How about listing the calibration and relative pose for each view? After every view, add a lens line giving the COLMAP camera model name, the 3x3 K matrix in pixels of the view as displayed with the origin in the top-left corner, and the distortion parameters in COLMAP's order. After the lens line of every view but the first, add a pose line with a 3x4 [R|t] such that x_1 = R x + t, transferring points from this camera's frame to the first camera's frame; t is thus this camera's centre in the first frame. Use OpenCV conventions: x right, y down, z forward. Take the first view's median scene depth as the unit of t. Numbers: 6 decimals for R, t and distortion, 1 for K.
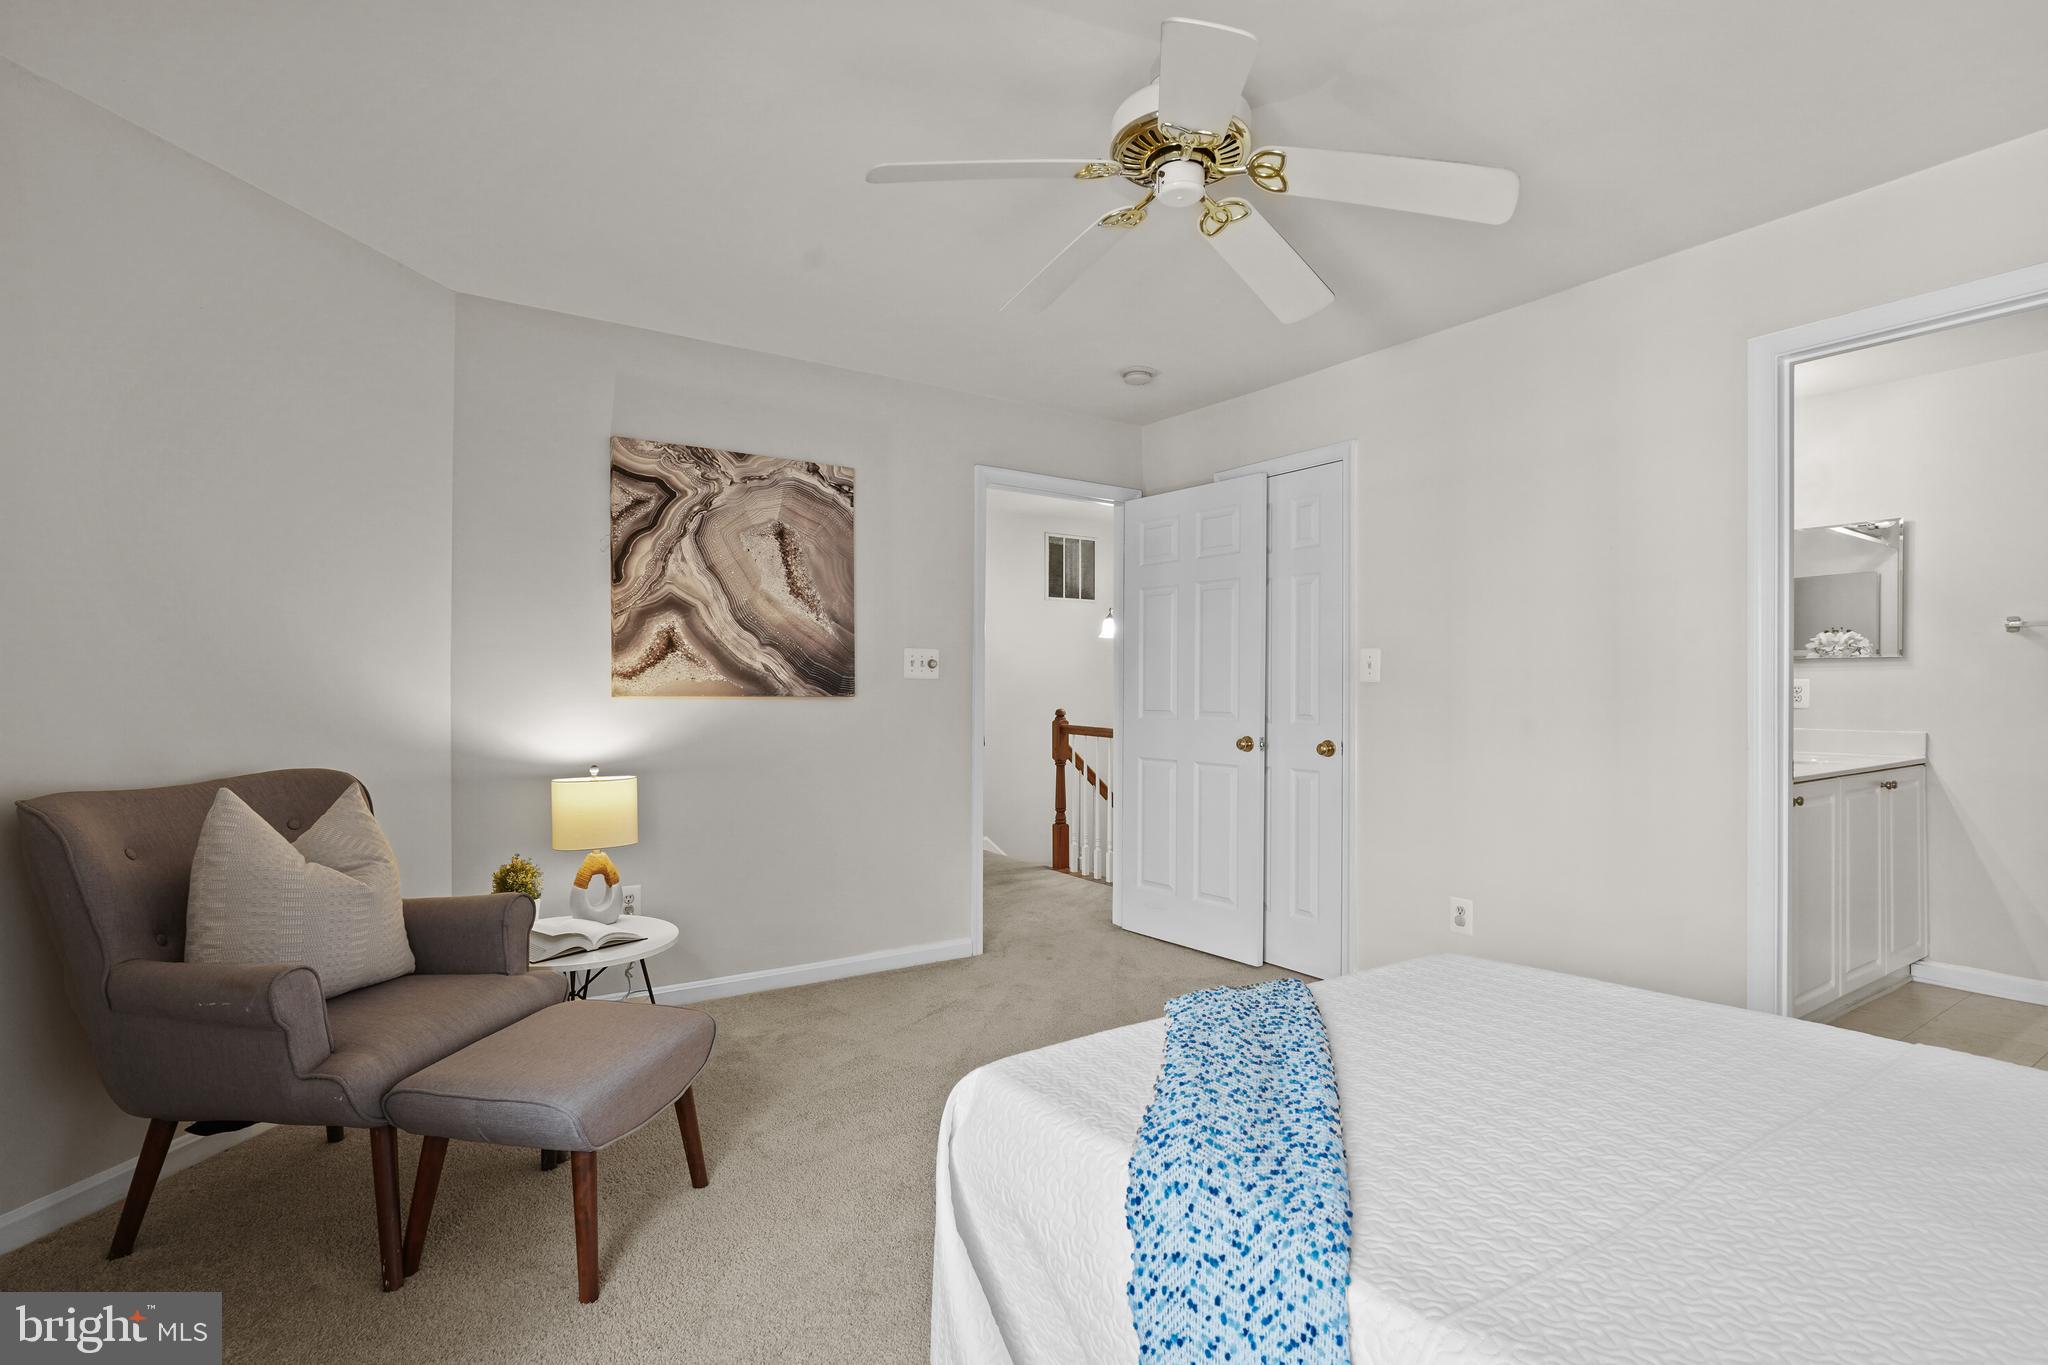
lens RADIAL K [[1003.4, 0, 1024.0], [0, 1003.4, 682.5], [0, 0, 1]] dist [0.001090, 0.000435]
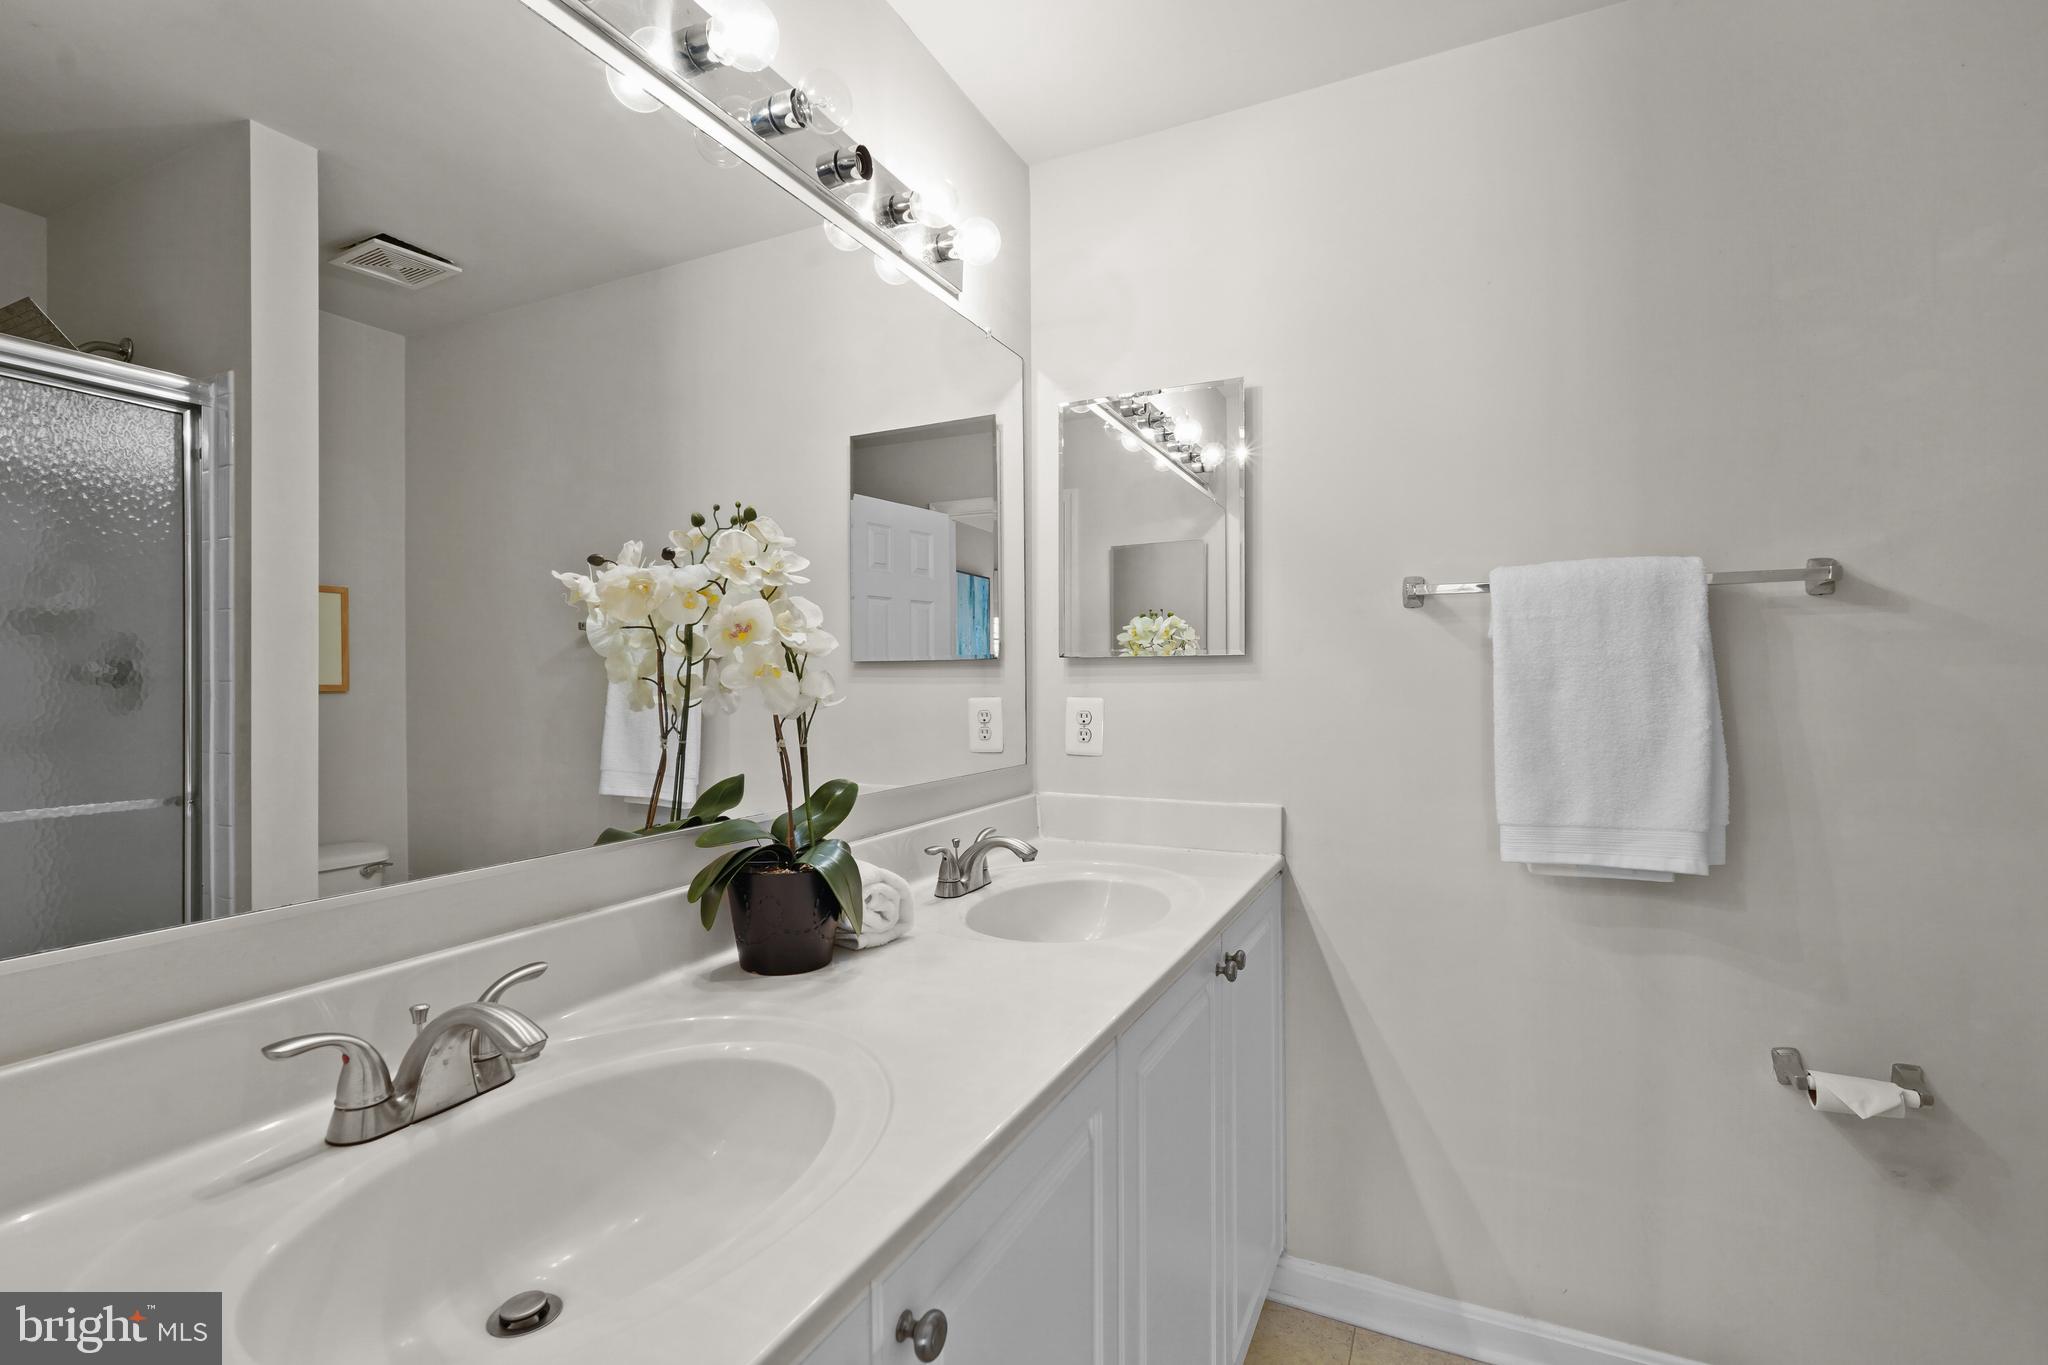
lens RADIAL K [[923.5, 0, 1024.0], [0, 923.5, 682.5], [0, 0, 1]] dist [-0.000712, -0.000056]
pose [[0.871575, -0.008766, 0.490184, 0.449467], [0.004295, 0.999938, 0.010244, -0.014780], [-0.490243, -0.006823, 0.871559, 0.530612]]
